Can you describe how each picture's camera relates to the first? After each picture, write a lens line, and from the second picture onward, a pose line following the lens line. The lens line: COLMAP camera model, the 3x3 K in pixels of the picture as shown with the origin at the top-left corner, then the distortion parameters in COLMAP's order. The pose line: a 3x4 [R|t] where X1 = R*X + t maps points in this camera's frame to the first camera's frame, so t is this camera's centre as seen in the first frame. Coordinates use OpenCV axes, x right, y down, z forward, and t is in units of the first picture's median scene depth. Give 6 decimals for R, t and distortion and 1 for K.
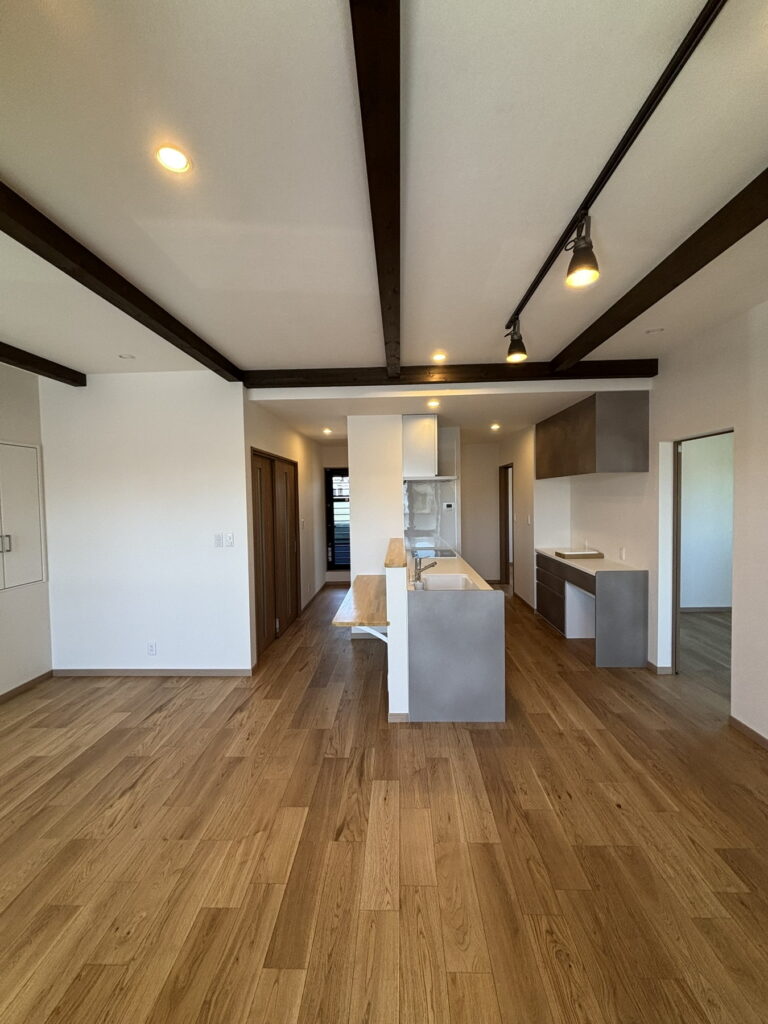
lens RADIAL K [[411.3, 0, 383.9], [0, 411.3, 509.5], [0, 0, 1]] dist [-0.002643, 0.000236]
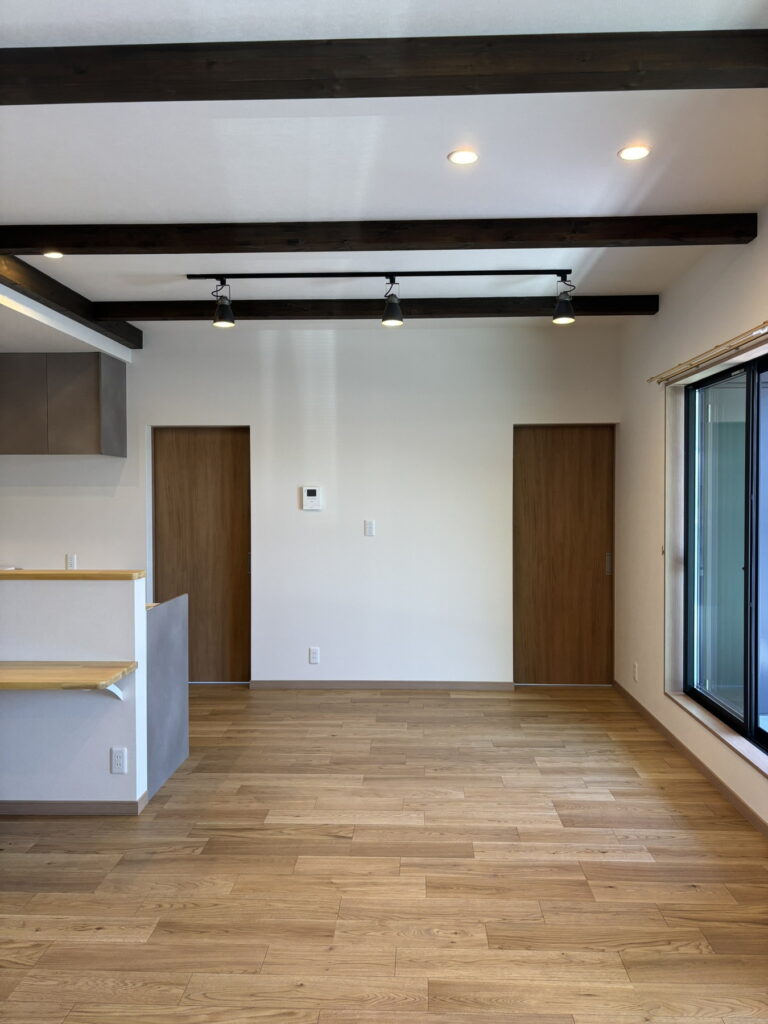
lens RADIAL K [[769.4, 0, 388.8], [0, 769.4, 515.1], [0, 0, 1]] dist [0.001960, 0.000647]
pose [[-0.000033, -0.006043, 0.999982, -1.416192], [0.032659, 0.999448, 0.006040, 0.050797], [-0.999467, 0.032659, 0.000164, 0.678060]]
